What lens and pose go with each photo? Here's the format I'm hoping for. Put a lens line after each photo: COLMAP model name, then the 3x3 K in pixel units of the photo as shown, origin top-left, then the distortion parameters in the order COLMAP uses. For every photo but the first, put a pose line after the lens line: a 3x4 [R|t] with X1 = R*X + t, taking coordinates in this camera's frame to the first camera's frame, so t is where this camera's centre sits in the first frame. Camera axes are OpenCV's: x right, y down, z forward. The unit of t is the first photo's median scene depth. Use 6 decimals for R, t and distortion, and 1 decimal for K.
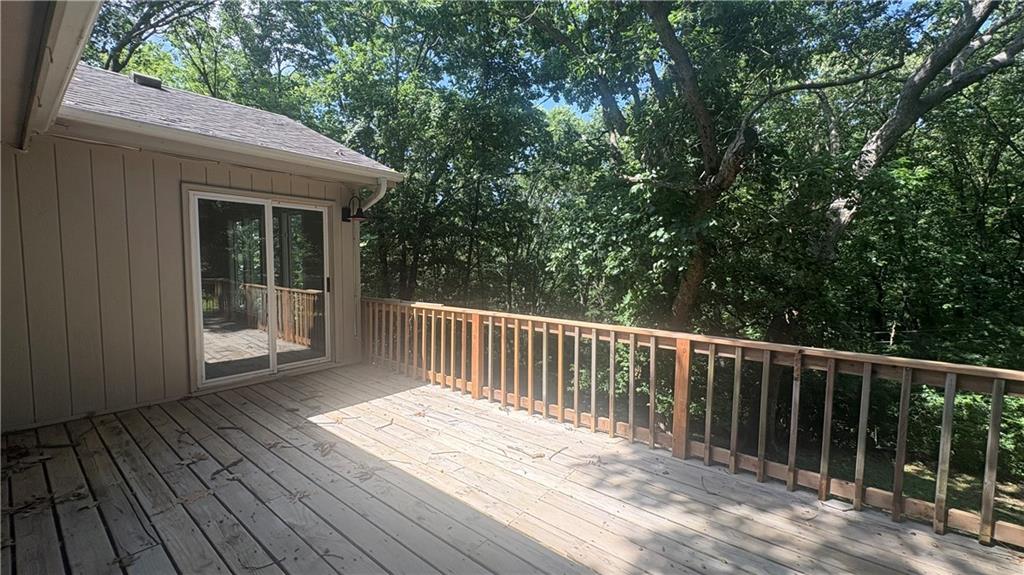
lens RADIAL K [[414.3, 0, 514.9], [0, 414.3, 288.4], [0, 0, 1]] dist [0.000039, 0.000189]
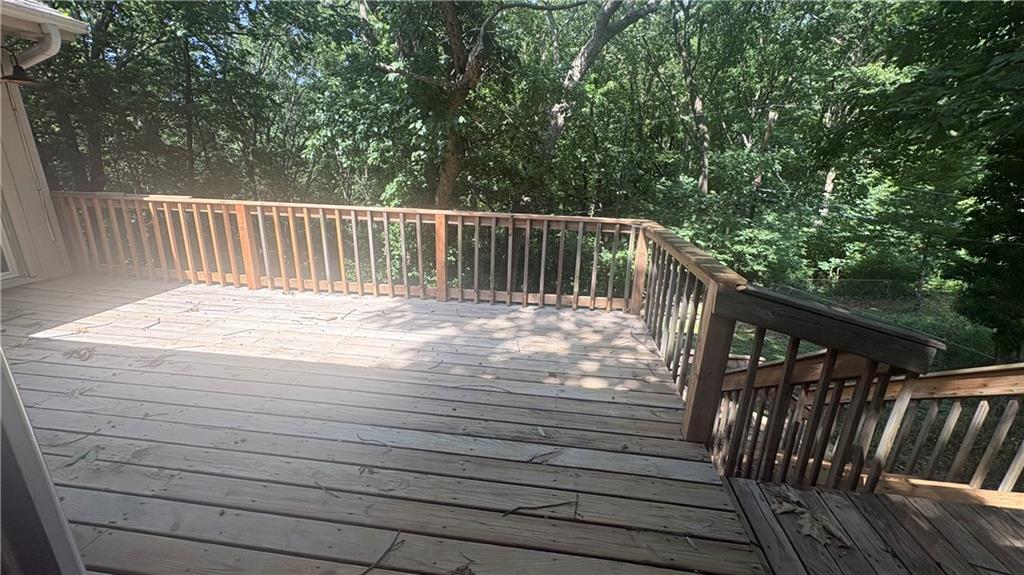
lens RADIAL K [[414.3, 0, 514.9], [0, 414.3, 288.4], [0, 0, 1]] dist [0.000039, 0.000189]
pose [[0.854780, -0.137591, 0.500420, -0.054695], [0.009670, 0.968272, 0.249710, 0.015502], [-0.518901, -0.208608, 0.828990, -0.177675]]
